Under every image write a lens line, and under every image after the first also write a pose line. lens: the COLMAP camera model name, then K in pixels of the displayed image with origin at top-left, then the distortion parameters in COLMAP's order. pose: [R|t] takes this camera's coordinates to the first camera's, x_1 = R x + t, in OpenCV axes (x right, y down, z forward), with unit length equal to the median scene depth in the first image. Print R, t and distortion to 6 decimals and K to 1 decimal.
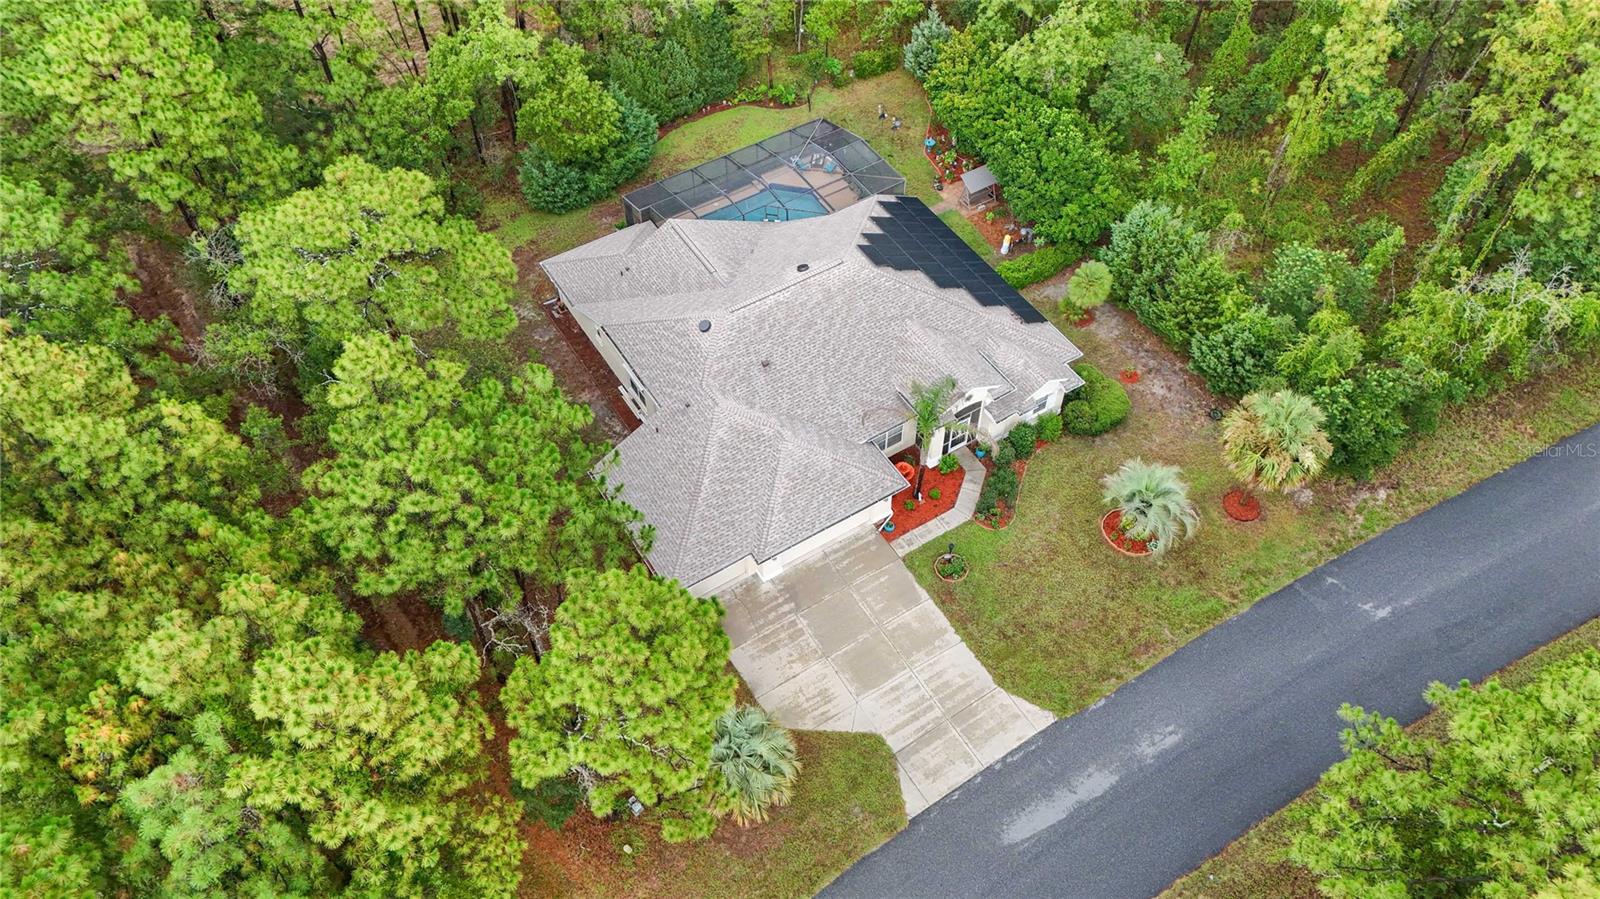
lens RADIAL K [[1172.8, 0, 796.6], [0, 1172.8, 441.9], [0, 0, 1]] dist [0.073453, -0.087430]
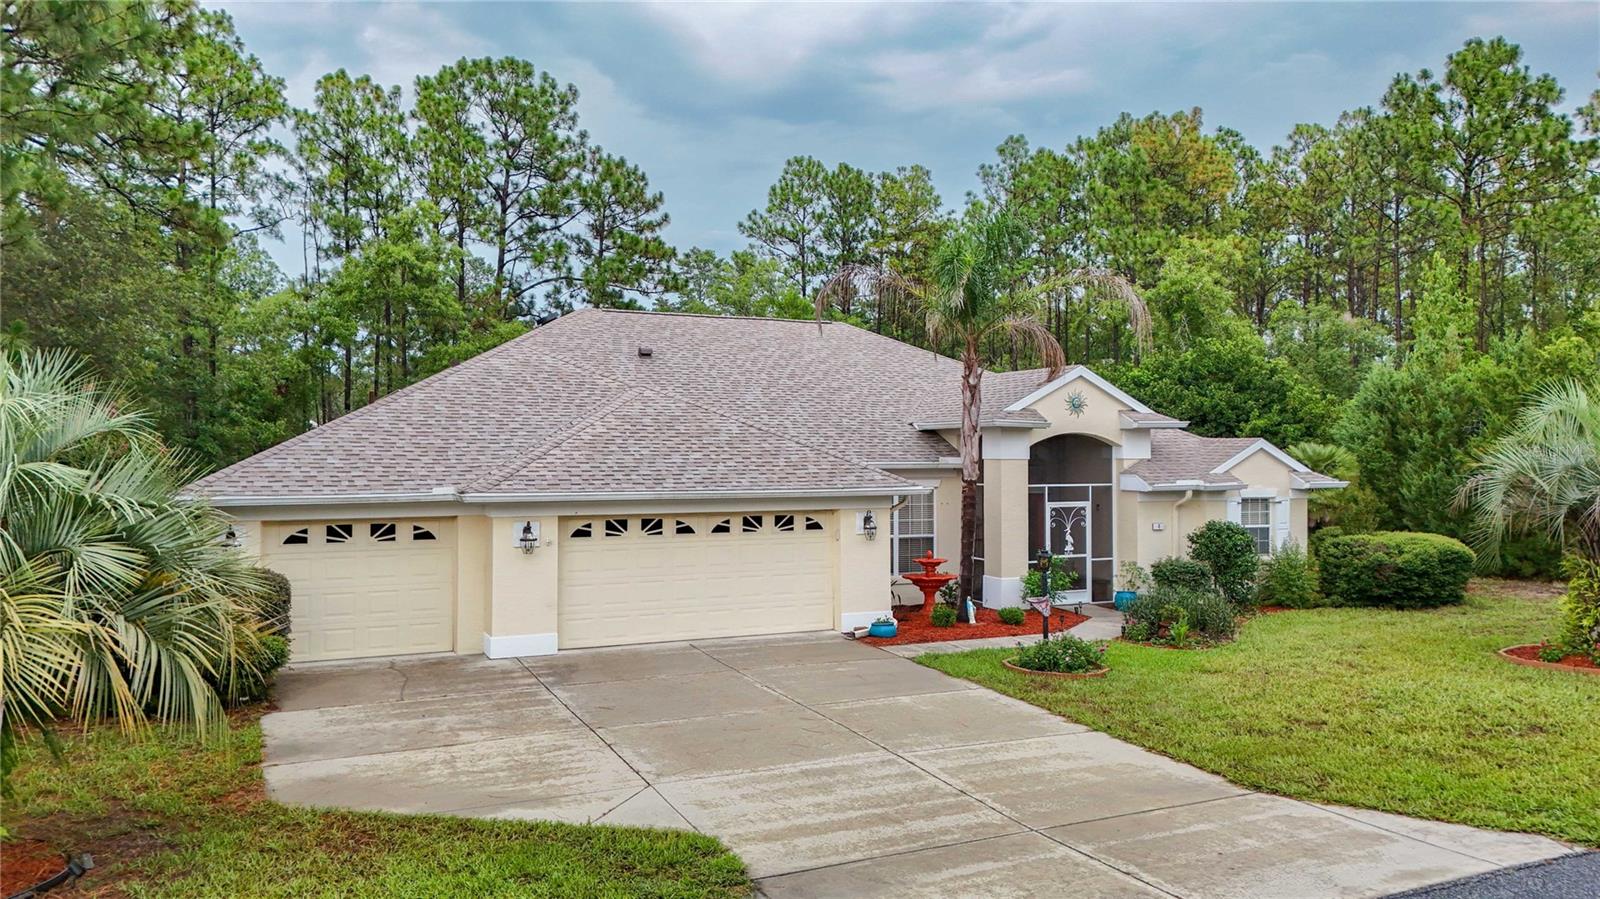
lens RADIAL K [[1172.8, 0, 796.6], [0, 1172.8, 441.9], [0, 0, 1]] dist [0.073453, -0.087430]
pose [[0.991171, 0.009697, -0.132236, 0.101623], [-0.110765, 0.608743, -0.785597, 0.333749], [0.072880, 0.793308, 0.604443, 0.737494]]
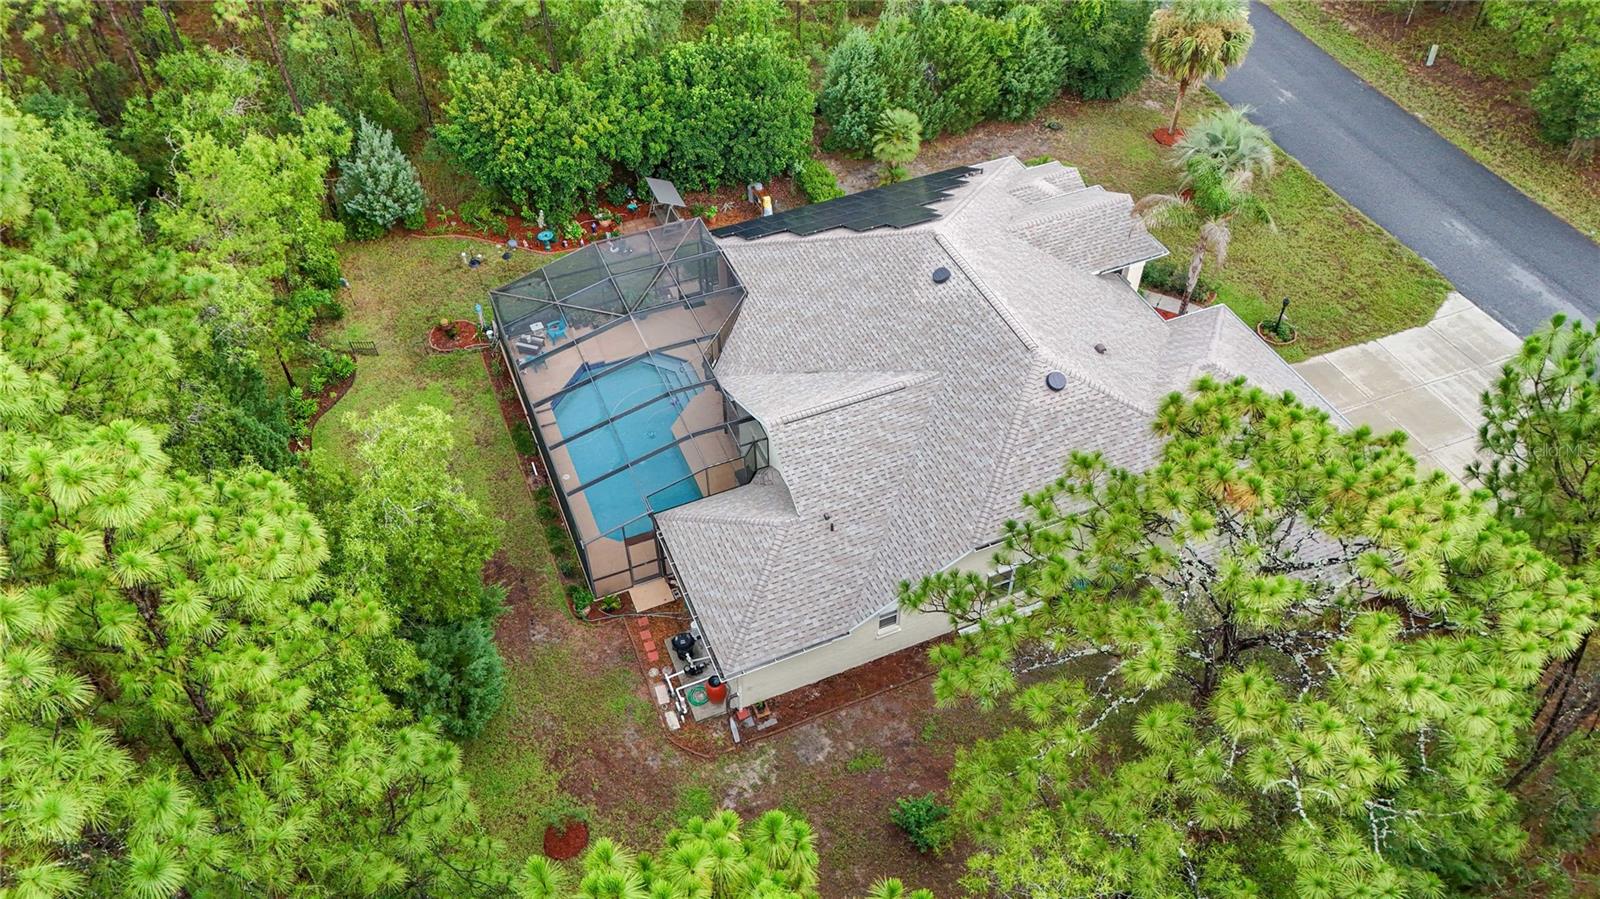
lens RADIAL K [[1172.8, 0, 796.6], [0, 1172.8, 441.9], [0, 0, 1]] dist [0.073453, -0.087430]
pose [[0.163786, -0.697710, 0.697406, -0.578096], [0.778426, 0.525679, 0.343095, -0.415517], [-0.605992, 0.486685, 0.629215, 0.700027]]
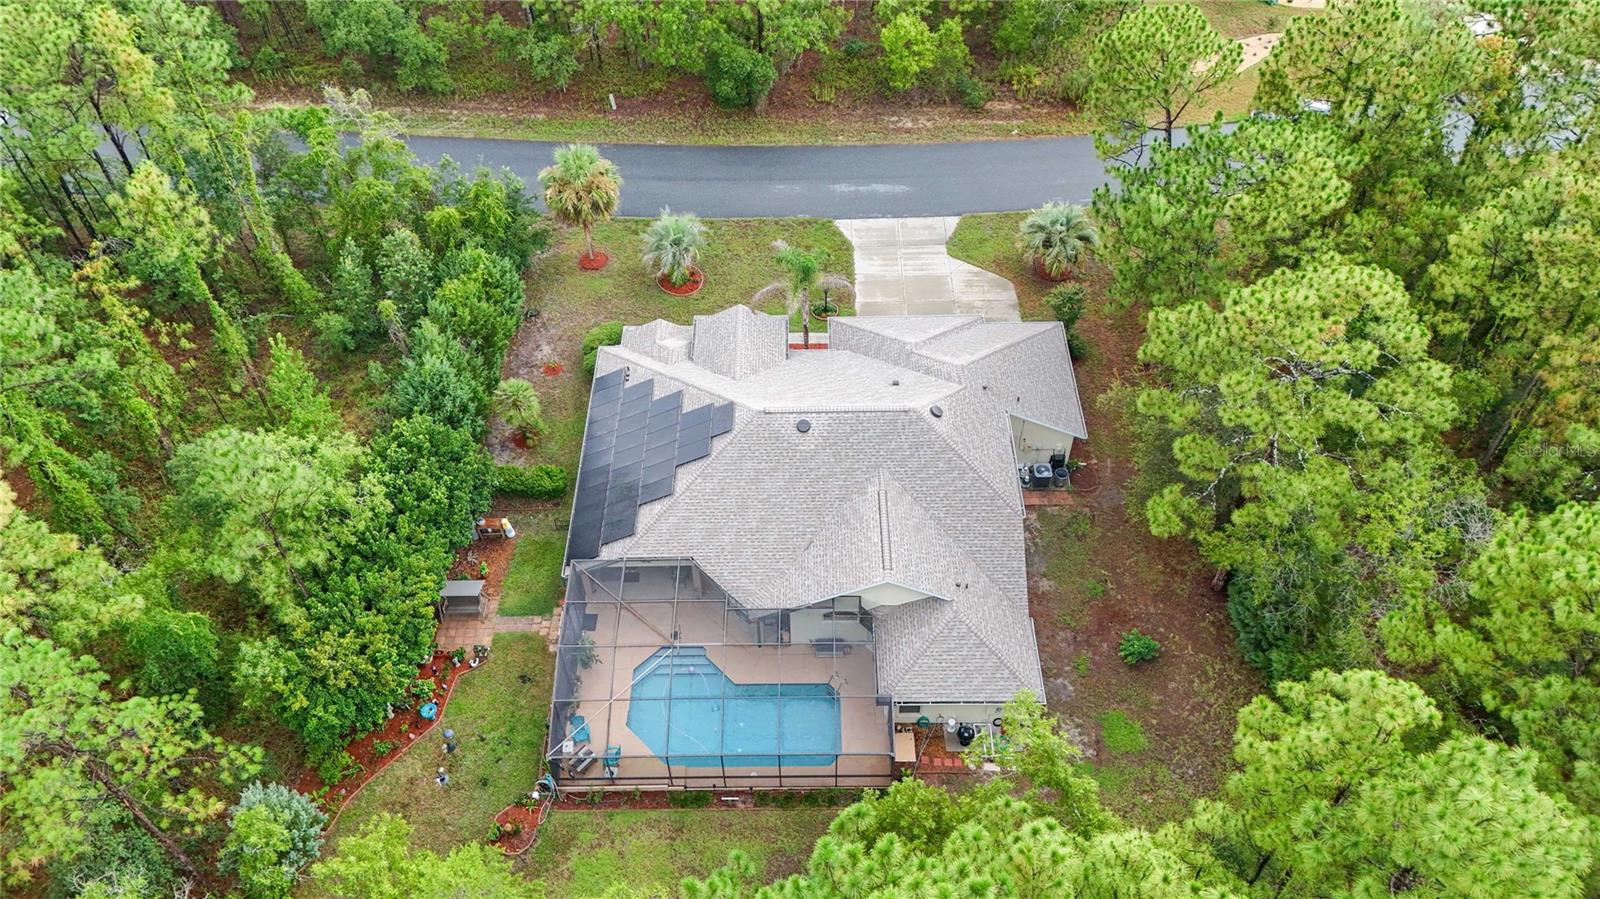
lens RADIAL K [[1172.8, 0, 796.6], [0, 1172.8, 441.9], [0, 0, 1]] dist [0.073453, -0.087430]
pose [[-0.848750, -0.376273, 0.371539, -0.345065], [0.431116, -0.085523, 0.898234, -1.004995], [-0.306206, 0.922553, 0.234805, 0.839174]]
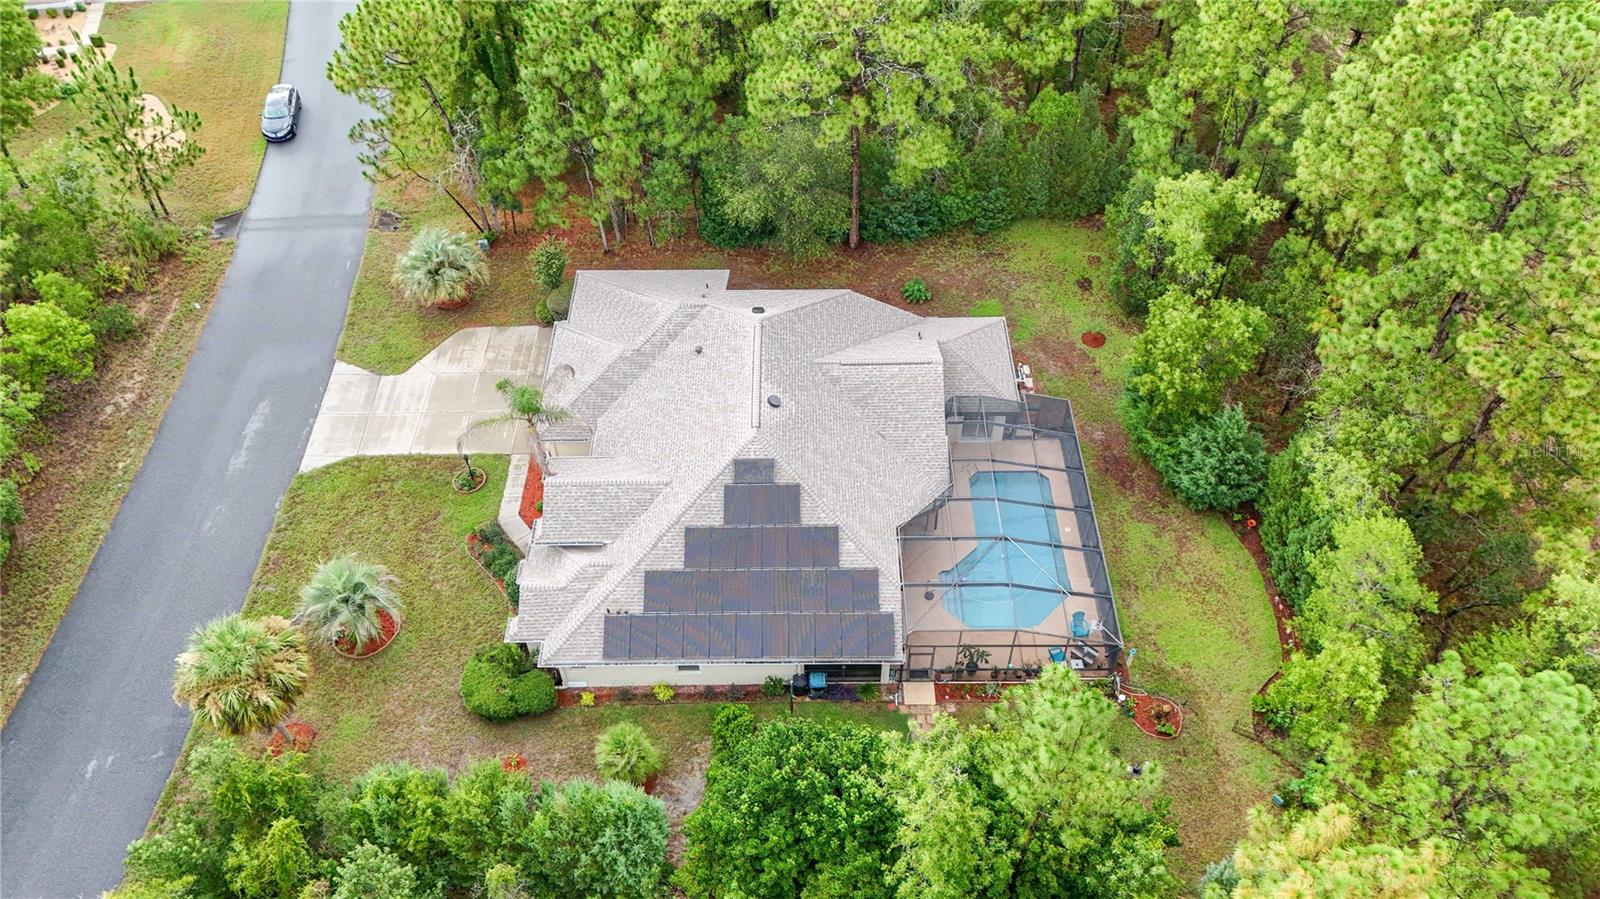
lens RADIAL K [[1172.8, 0, 796.6], [0, 1172.8, 441.9], [0, 0, 1]] dist [0.073453, -0.087430]
pose [[-0.527551, 0.647720, -0.549681, 0.523275], [-0.652124, 0.105917, 0.750677, -0.855064], [0.544449, 0.754480, 0.366517, 0.742749]]
